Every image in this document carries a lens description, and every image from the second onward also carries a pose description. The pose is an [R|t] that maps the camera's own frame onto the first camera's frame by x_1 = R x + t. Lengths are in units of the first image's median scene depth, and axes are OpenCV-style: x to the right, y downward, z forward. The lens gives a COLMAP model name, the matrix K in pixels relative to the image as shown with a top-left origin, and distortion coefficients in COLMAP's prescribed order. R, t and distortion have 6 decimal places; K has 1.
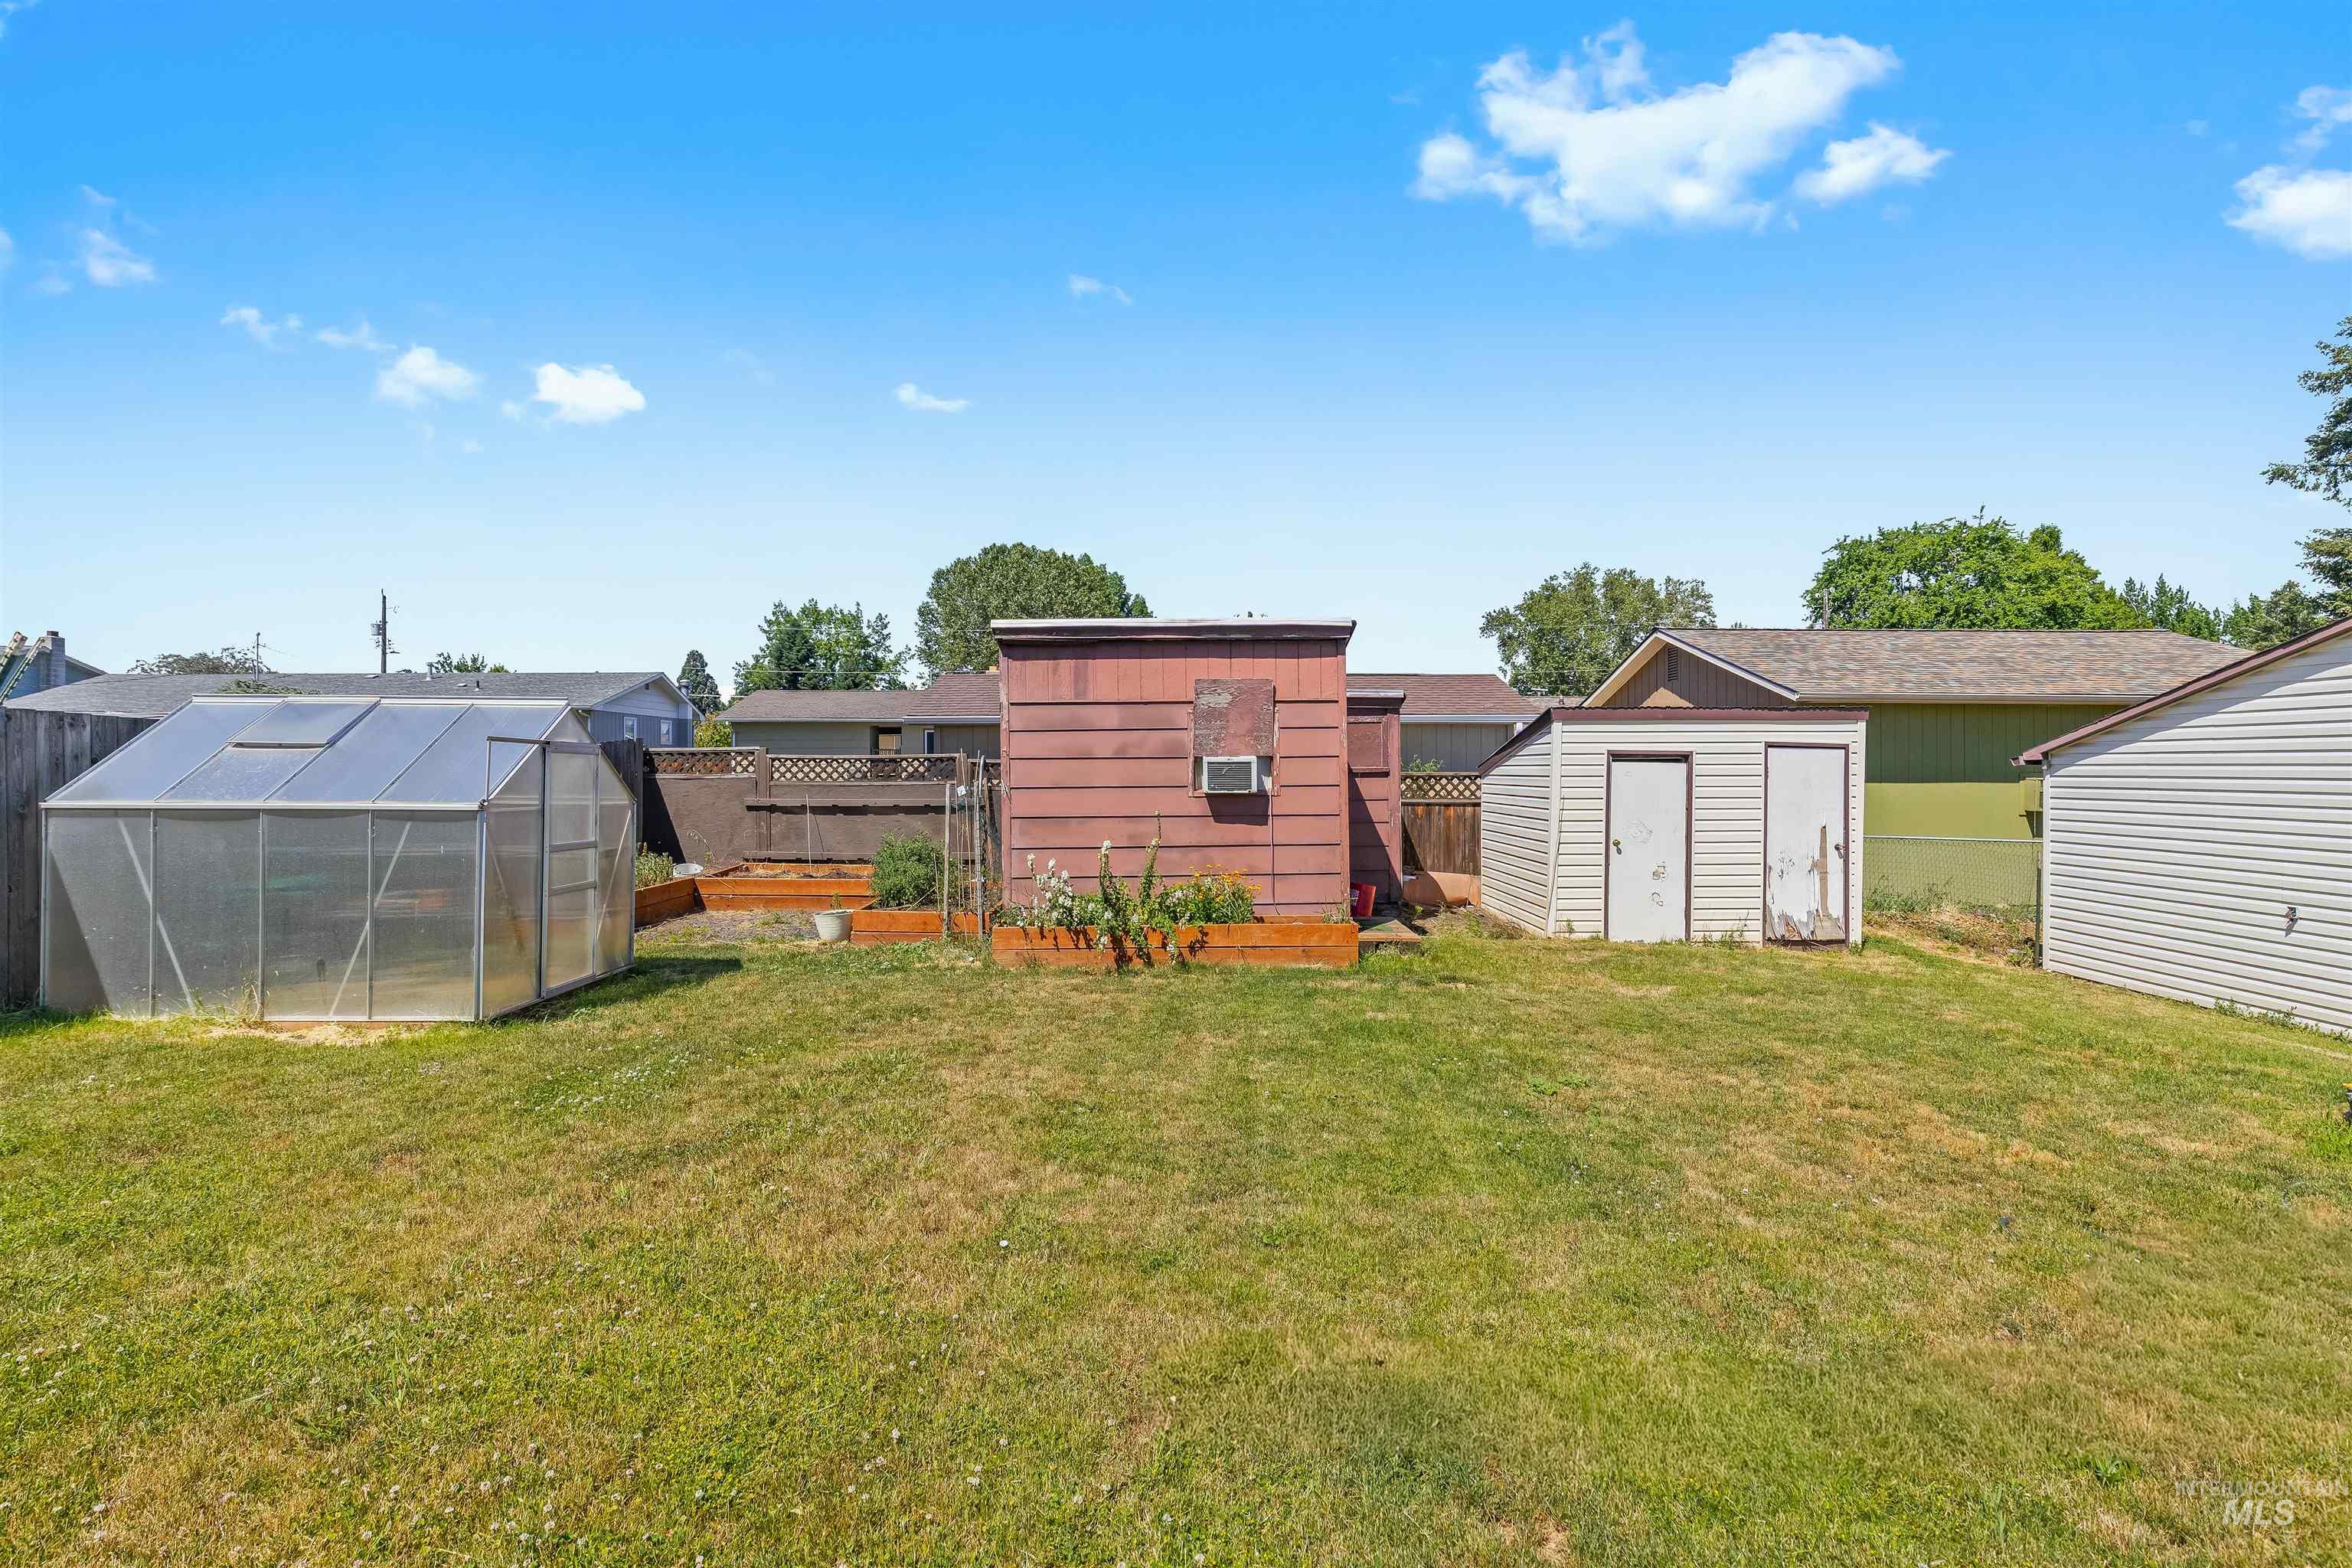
lens RADIAL K [[1064.9, 0, 1180.2], [0, 1064.9, 769.9], [0, 0, 1]] dist [-0.001012, -0.000895]
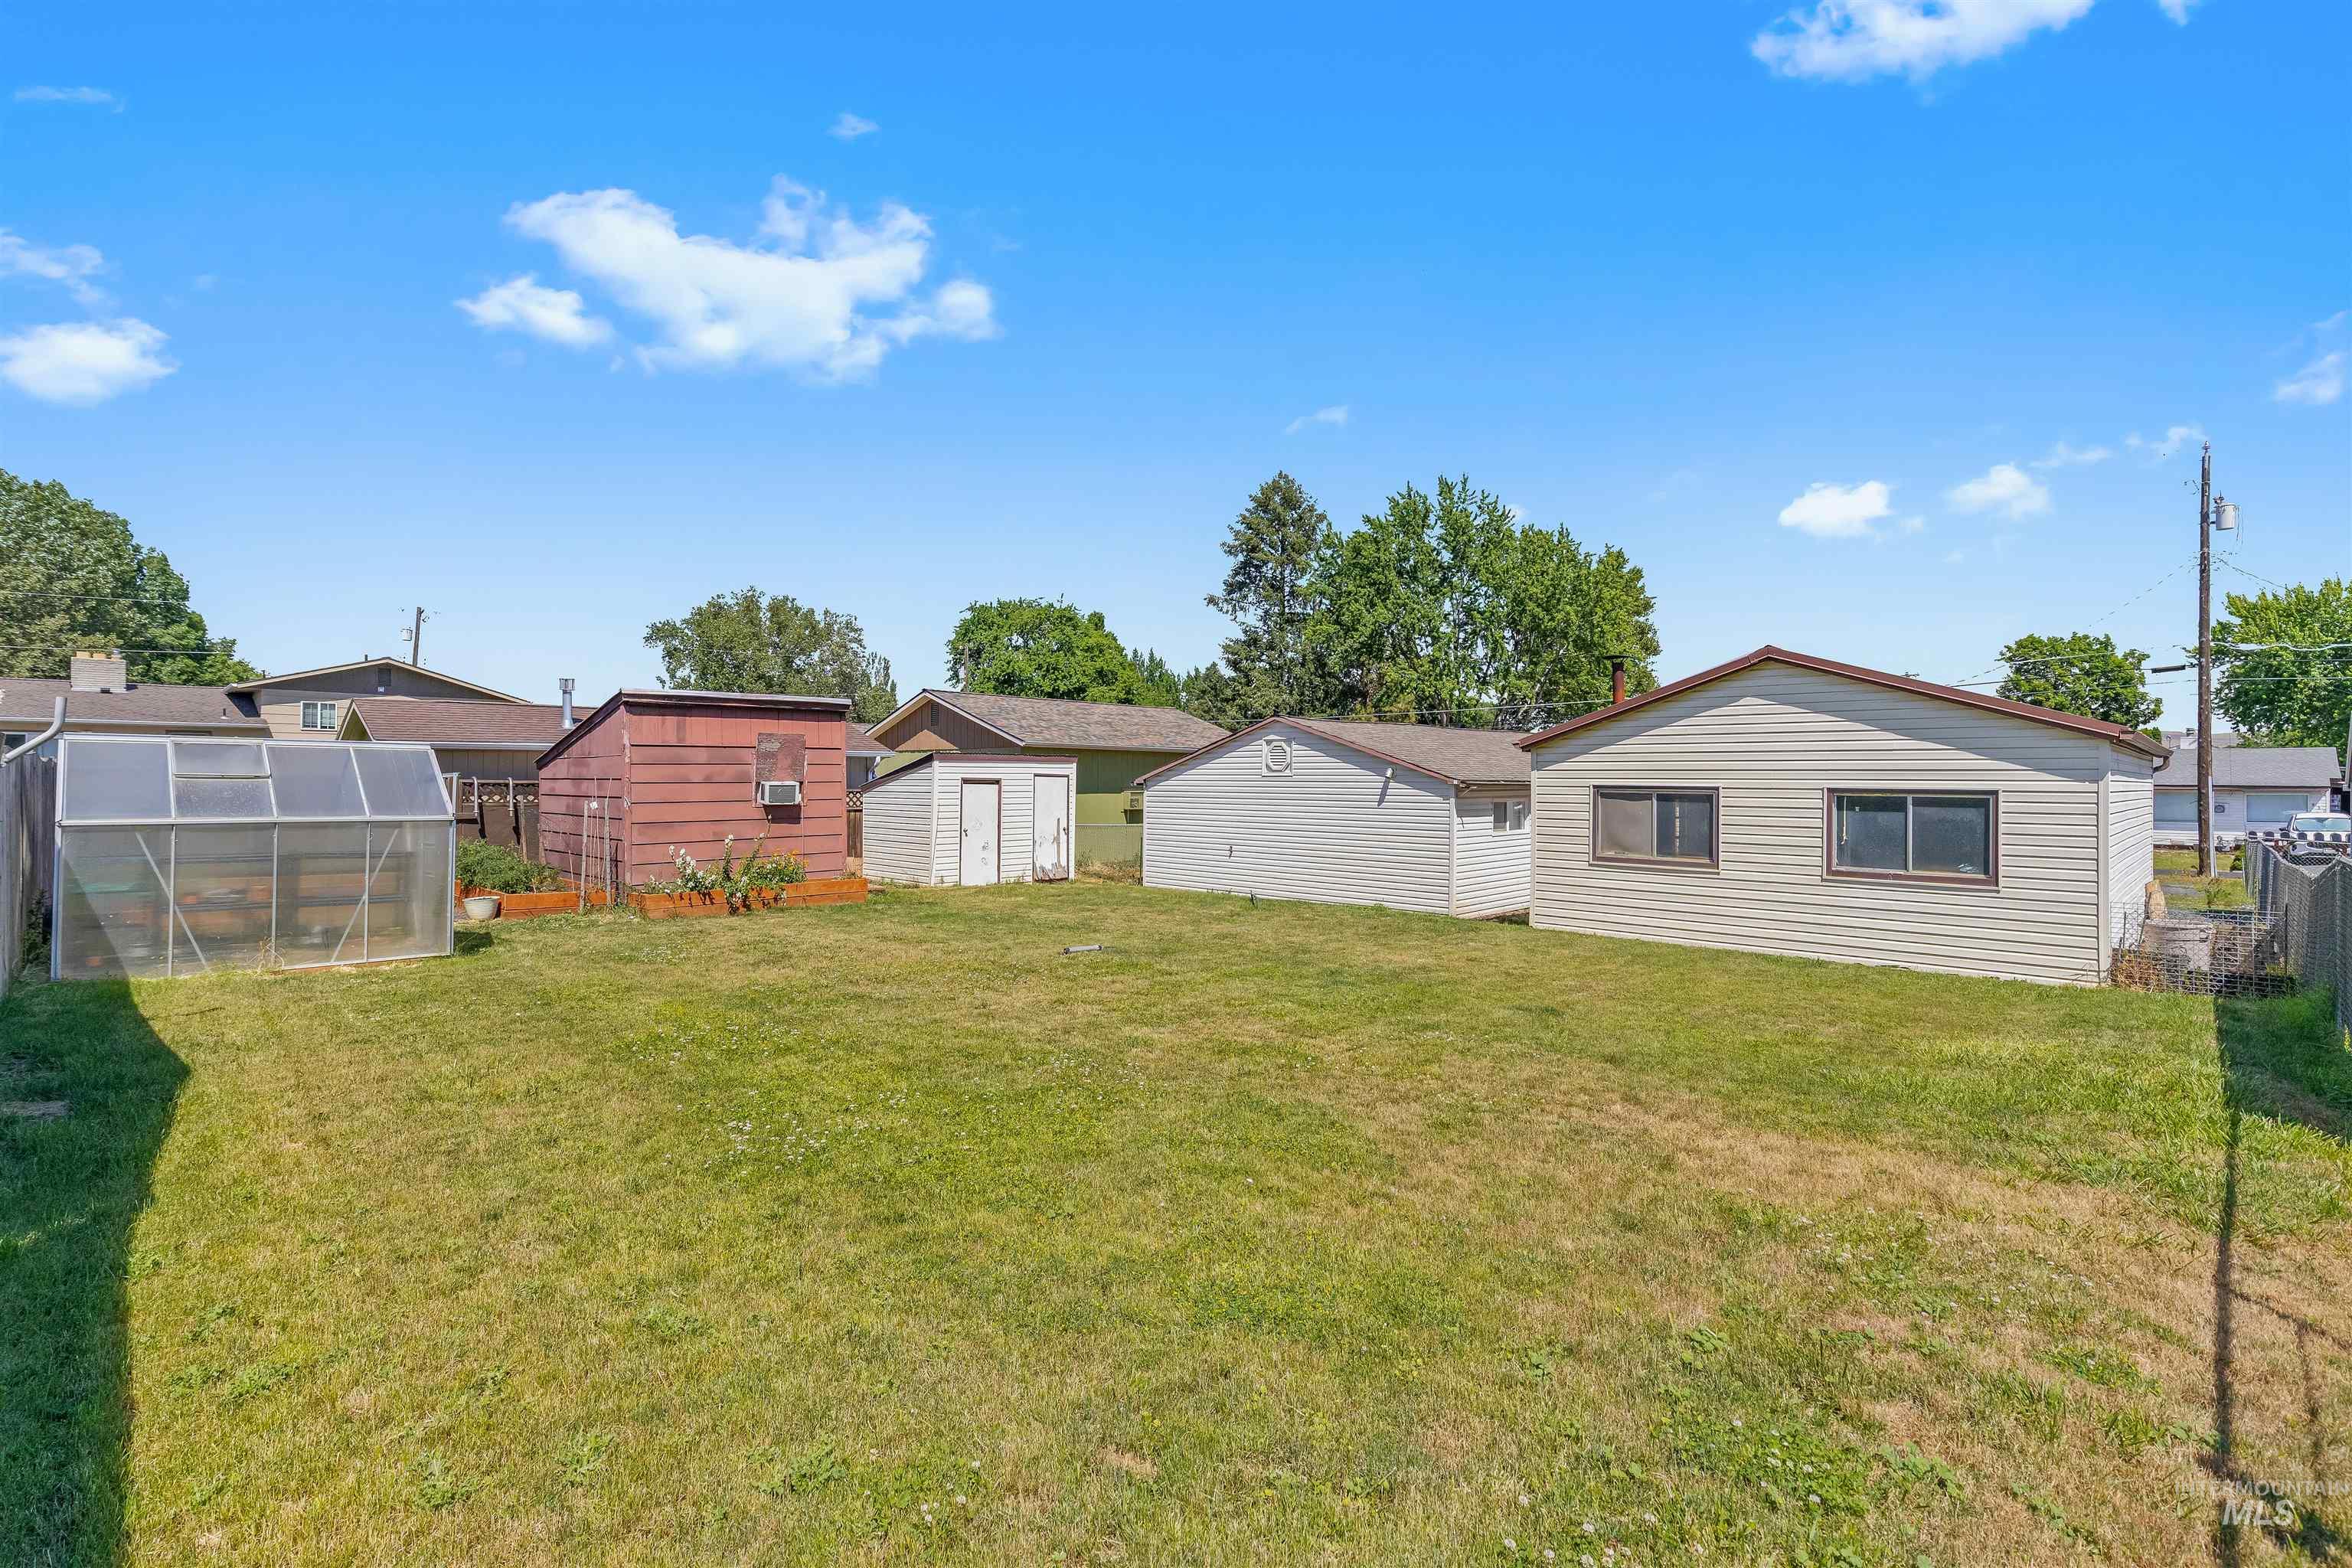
lens RADIAL K [[1055.9, 0, 1188.1], [0, 1055.9, 774.0], [0, 0, 1]] dist [-0.002575, -0.000352]
pose [[0.706446, 0.007223, 0.707730, -0.223405], [-0.002659, 0.999968, -0.007551, -0.004755], [-0.707762, 0.003452, 0.706443, -0.193538]]
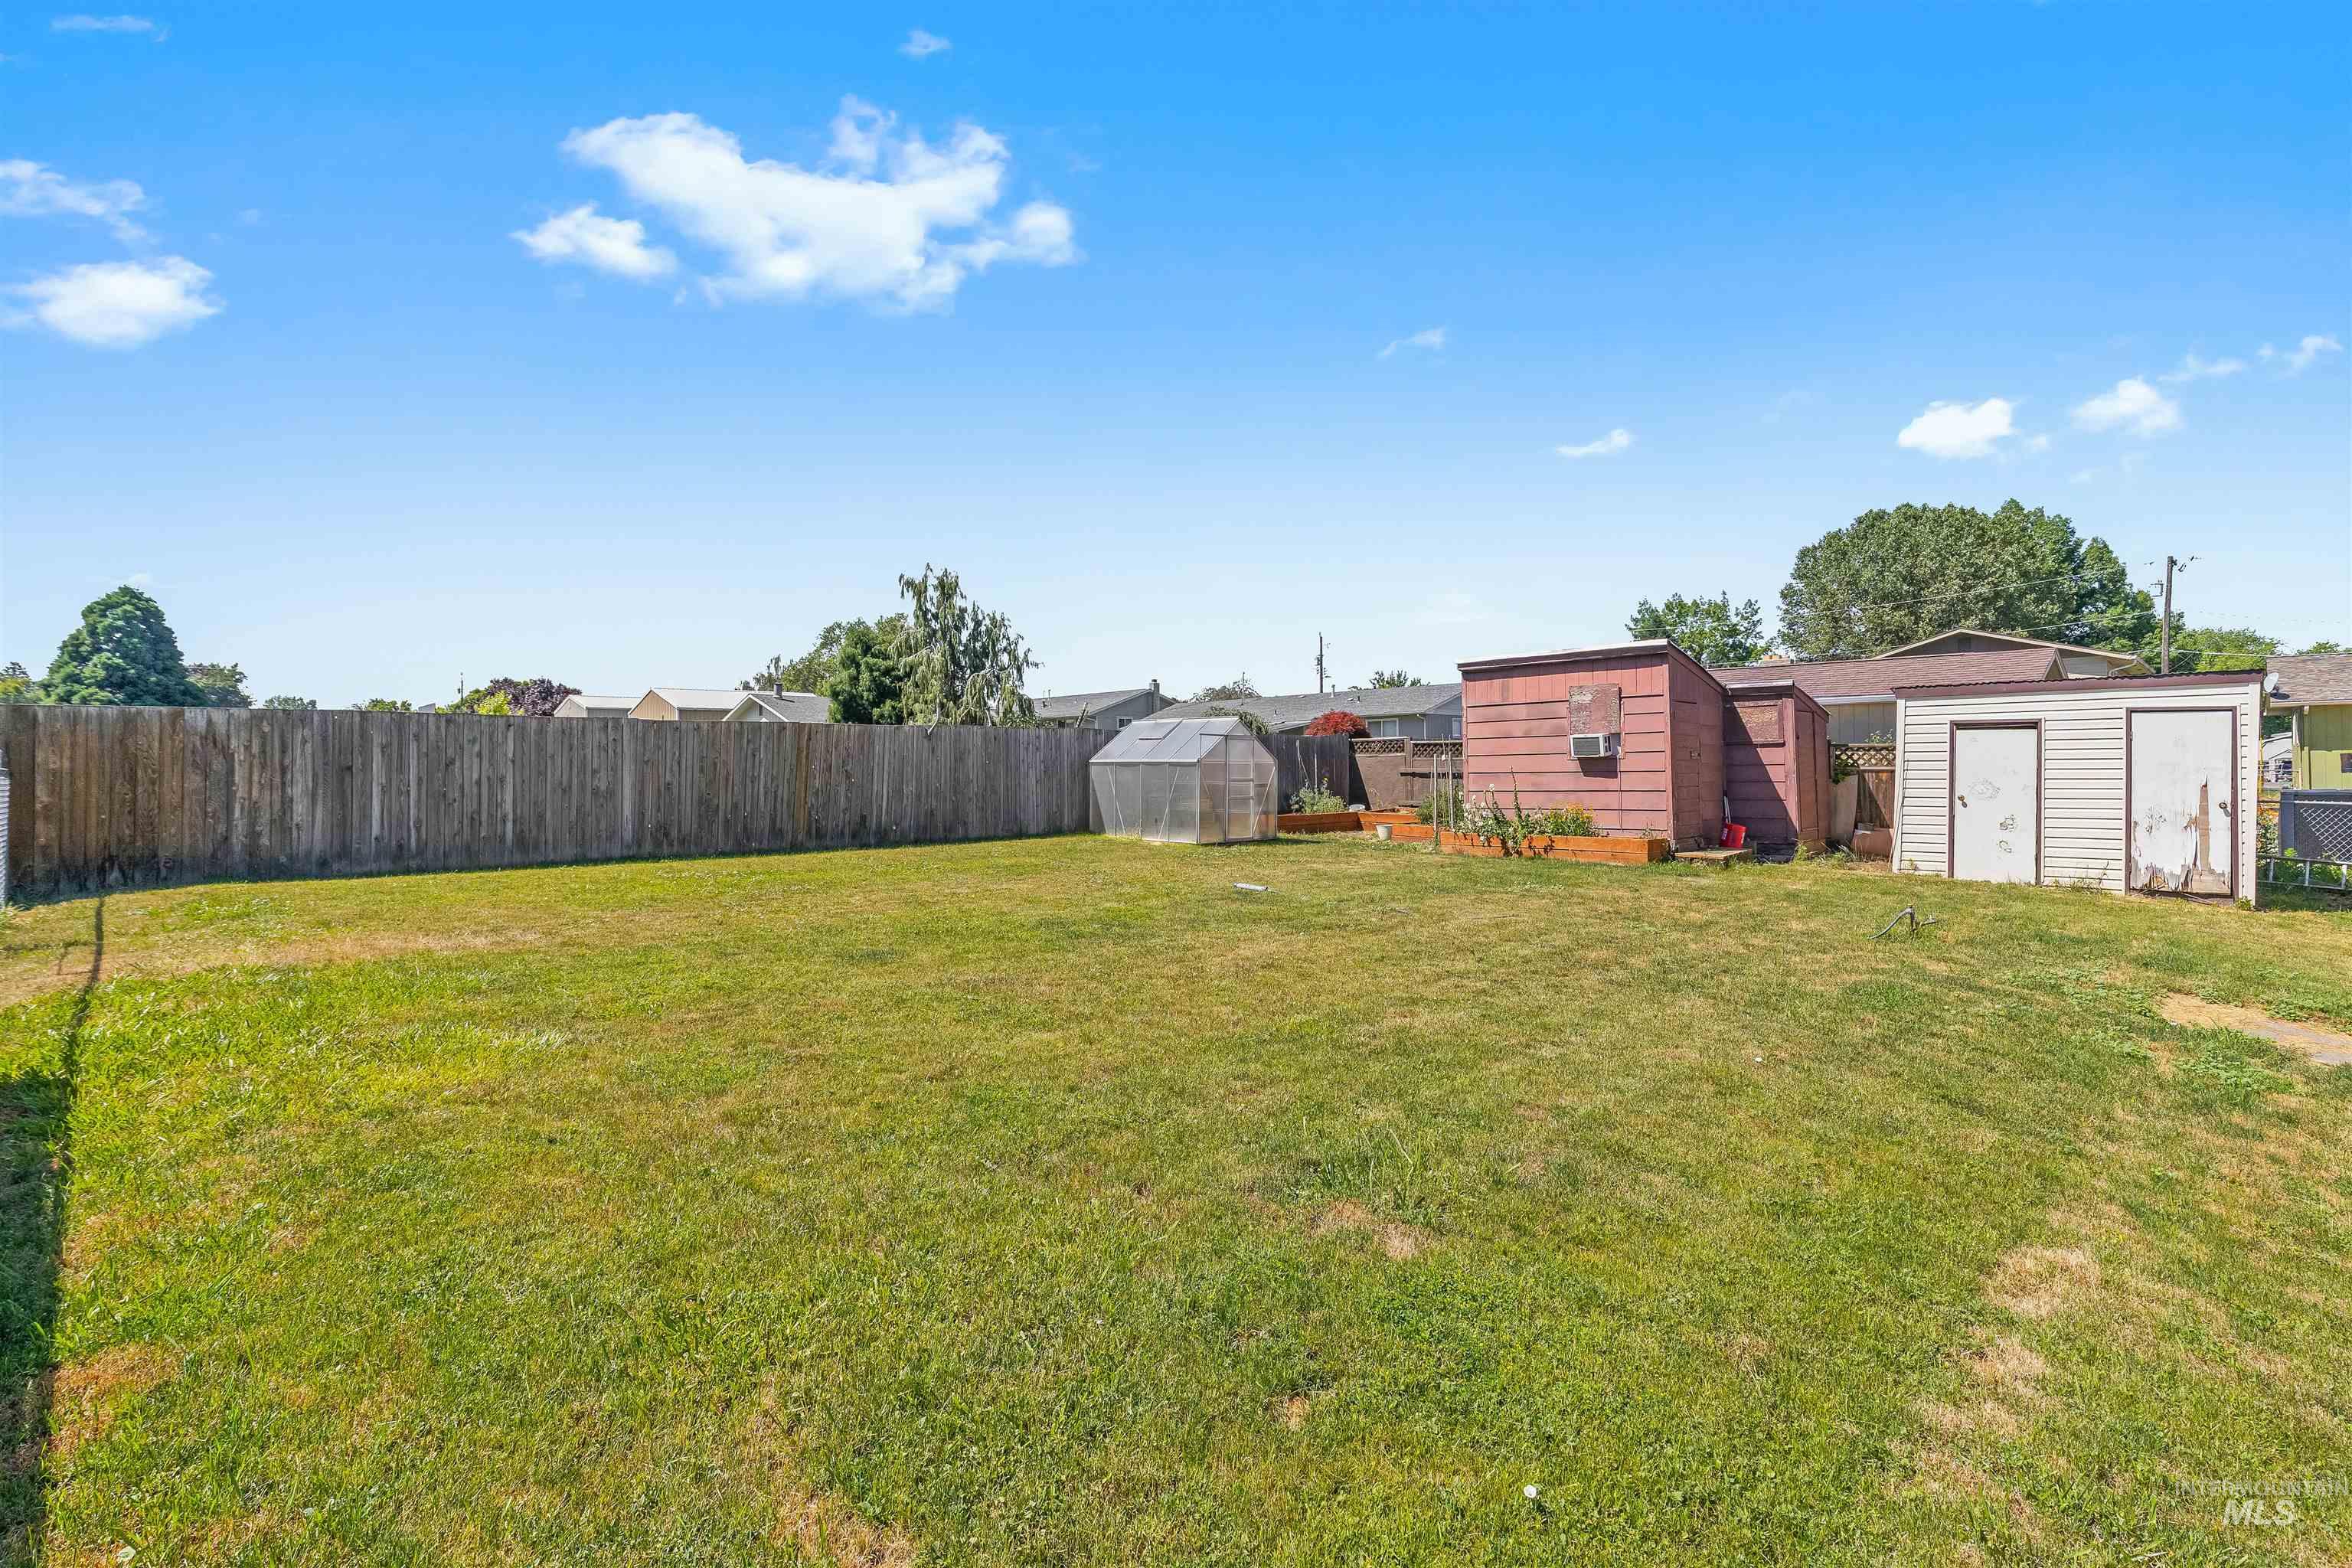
lens RADIAL K [[1055.9, 0, 1188.1], [0, 1055.9, 774.0], [0, 0, 1]] dist [-0.002575, -0.000352]
pose [[0.695486, -0.000002, -0.718539, 0.262995], [0.006561, 0.999958, 0.006348, 0.011466], [0.718509, -0.009129, 0.695457, -0.179917]]
